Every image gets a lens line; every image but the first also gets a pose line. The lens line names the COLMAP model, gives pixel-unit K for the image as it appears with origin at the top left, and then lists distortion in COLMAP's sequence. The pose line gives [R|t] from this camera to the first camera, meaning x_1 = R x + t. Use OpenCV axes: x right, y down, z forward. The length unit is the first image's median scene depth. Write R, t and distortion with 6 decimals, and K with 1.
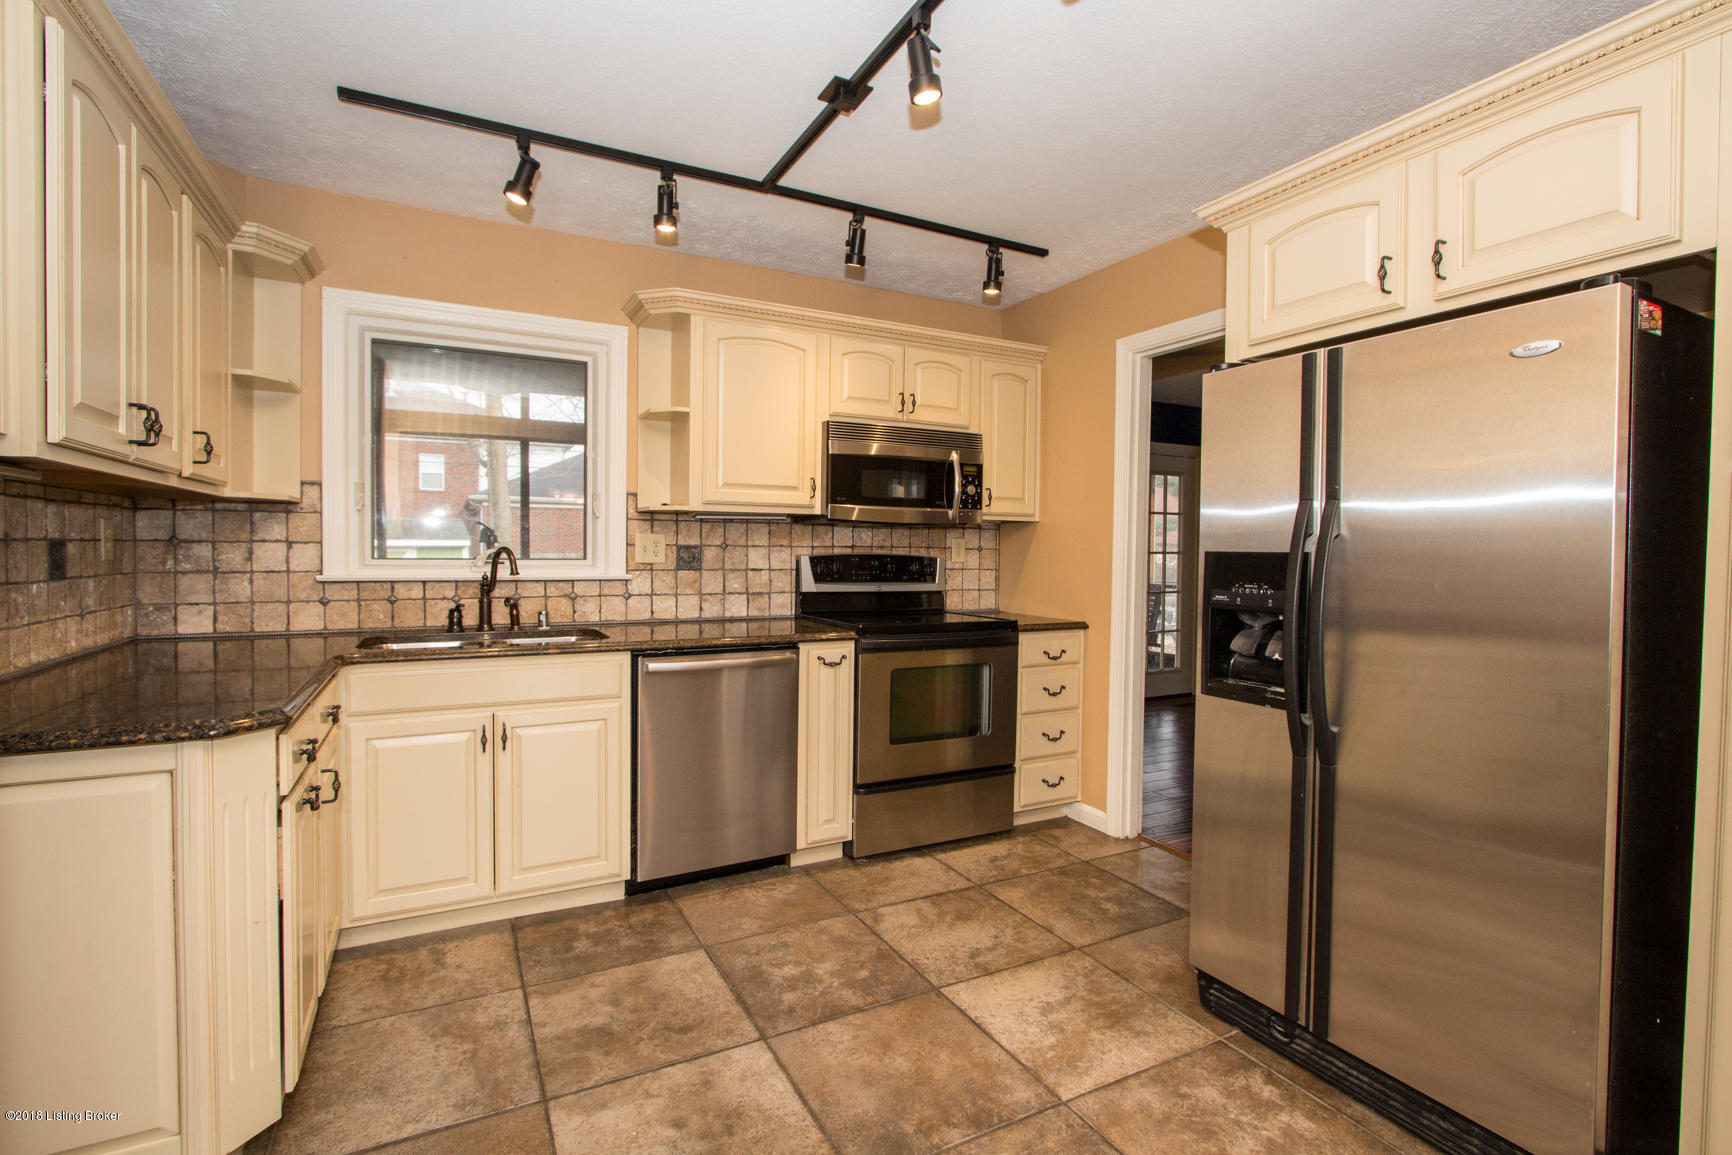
lens RADIAL K [[797.1, 0, 860.0], [0, 797.1, 567.4], [0, 0, 1]] dist [-0.014124, -0.000596]
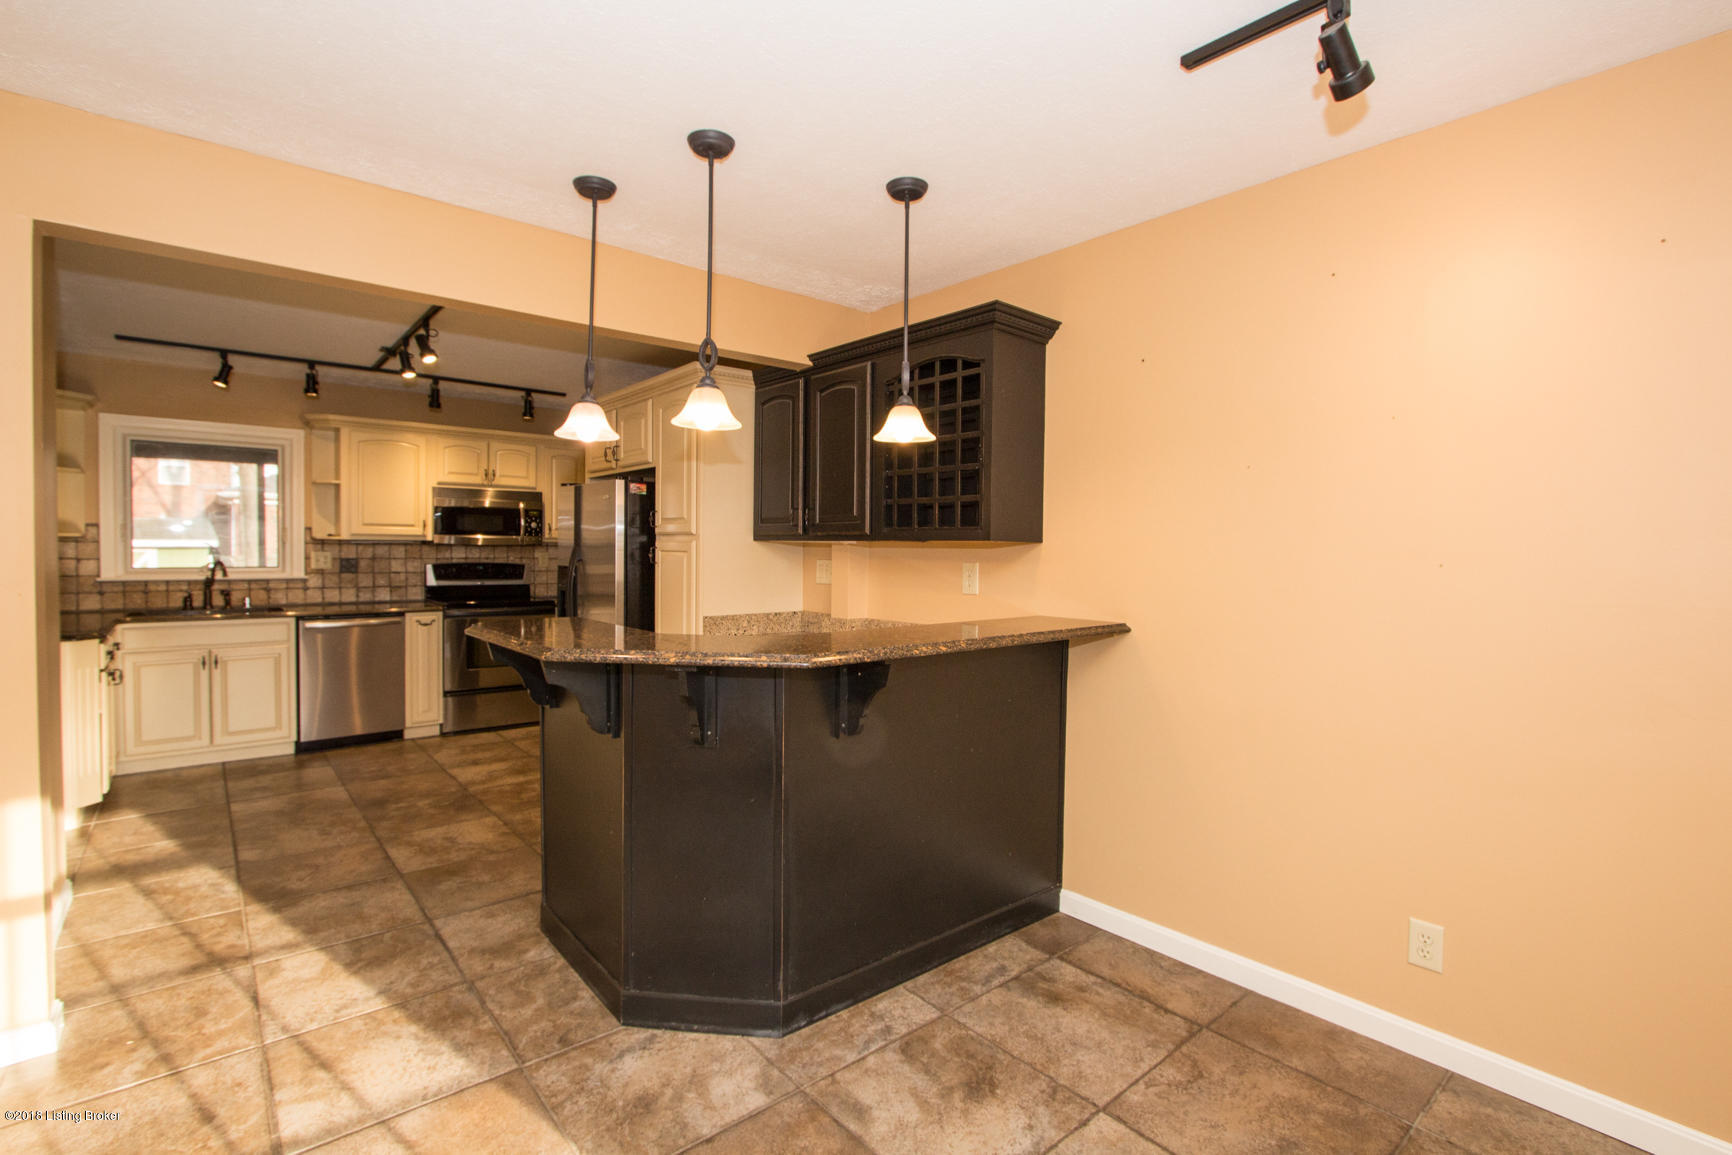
lens RADIAL K [[797.1, 0, 860.0], [0, 797.1, 567.4], [0, 0, 1]] dist [-0.014124, -0.000596]
pose [[0.975759, -0.005529, 0.218780, 0.549206], [0.004688, 0.999979, 0.004363, -0.012710], [-0.218799, -0.003232, 0.975765, -1.007178]]
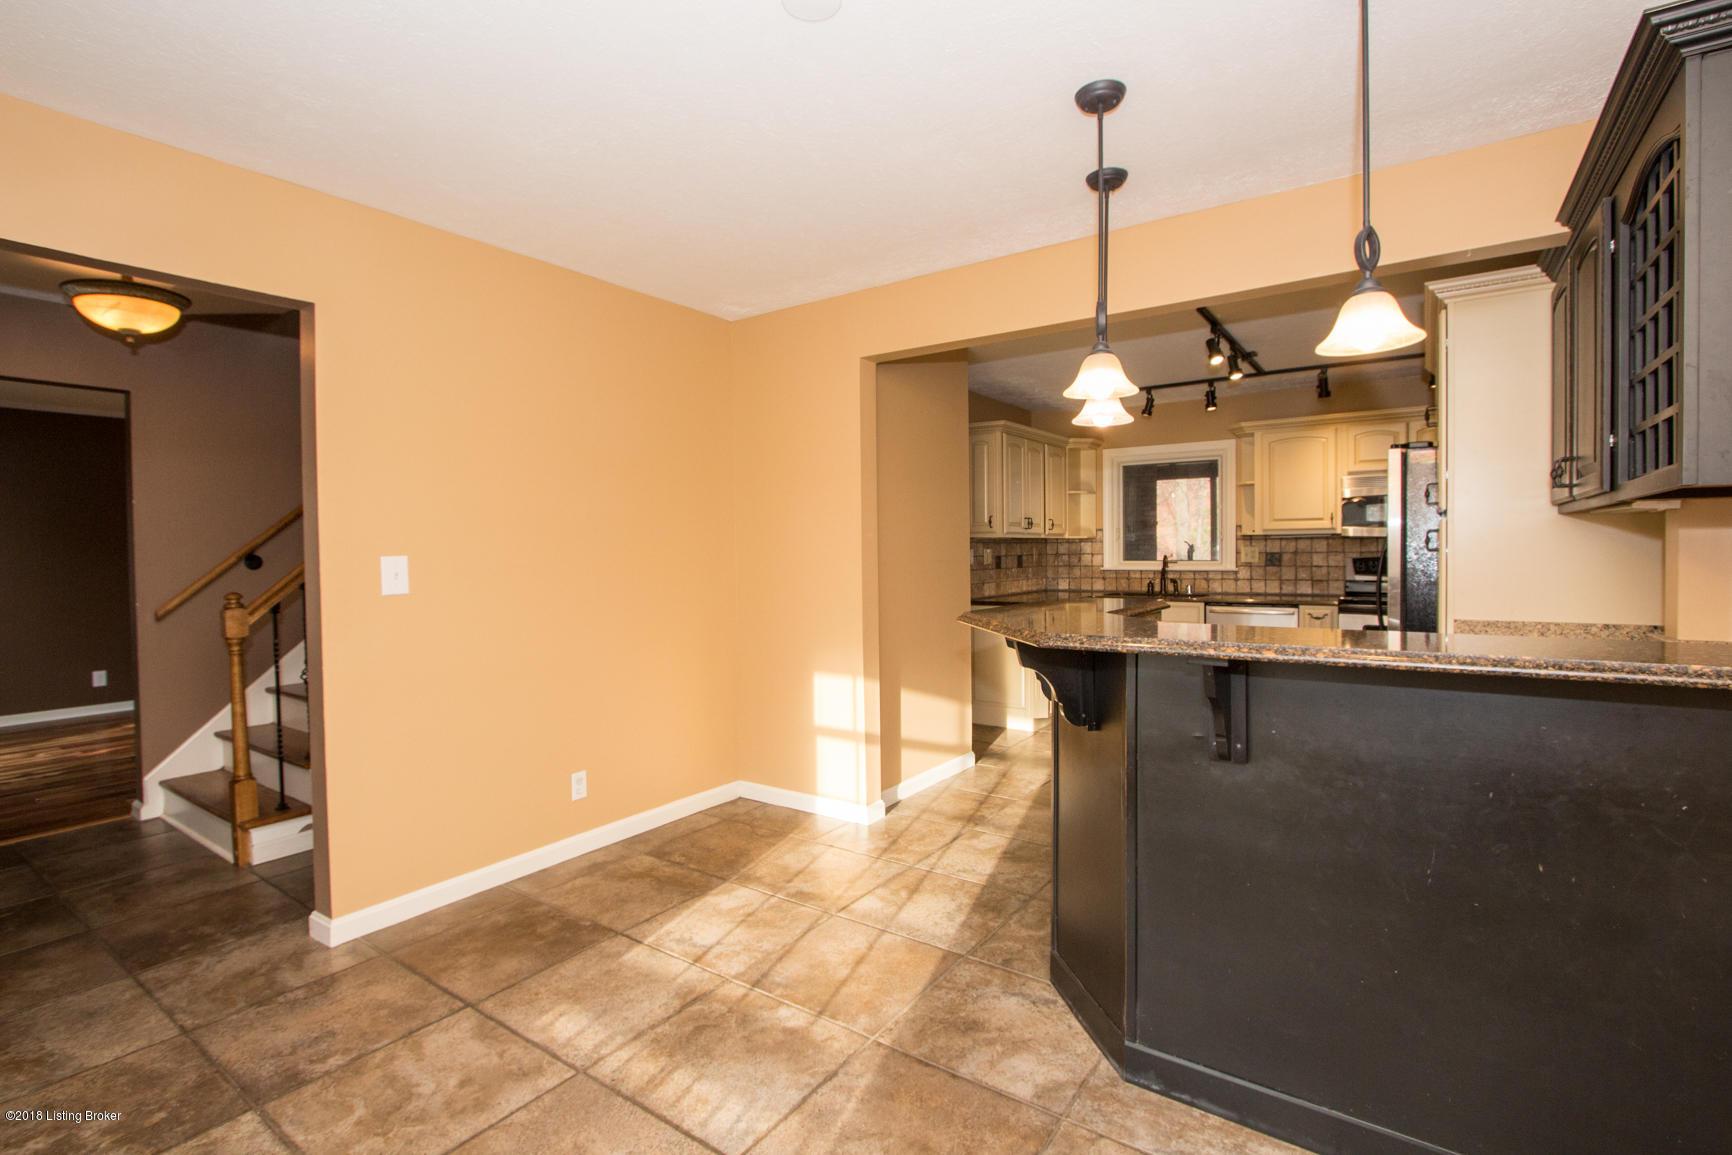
lens RADIAL K [[797.1, 0, 860.0], [0, 797.1, 567.4], [0, 0, 1]] dist [-0.014124, -0.000596]
pose [[0.460330, 0.002987, -0.887743, 1.104747], [-0.006116, 0.999981, 0.000193, 0.012934], [0.887727, 0.005341, 0.460340, -0.760734]]
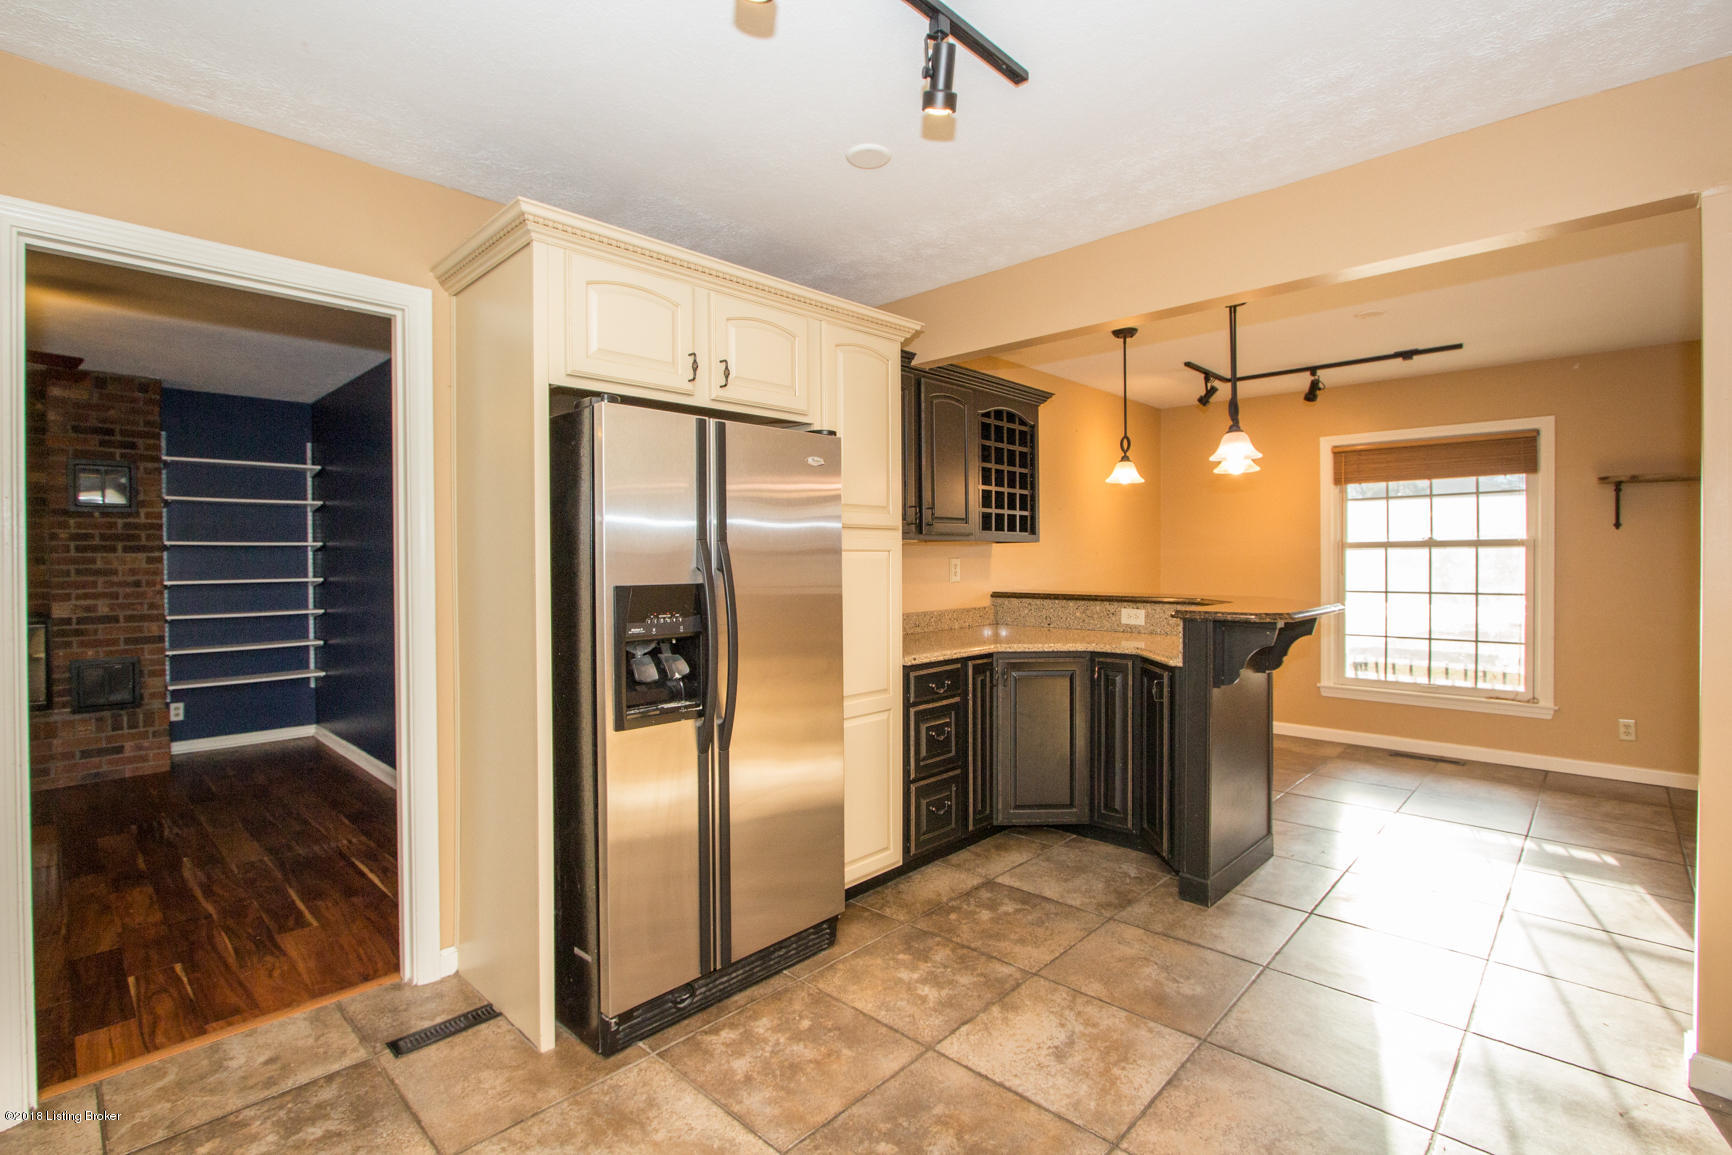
lens RADIAL K [[793.2, 0, 859.3], [0, 793.2, 569.3], [0, 0, 1]] dist [-0.012997, -0.000112]
pose [[-0.320727, -0.020939, 0.946940, -0.387042], [0.021690, 0.999331, 0.029444, -0.041543], [-0.946923, 0.029983, -0.320058, 0.683996]]
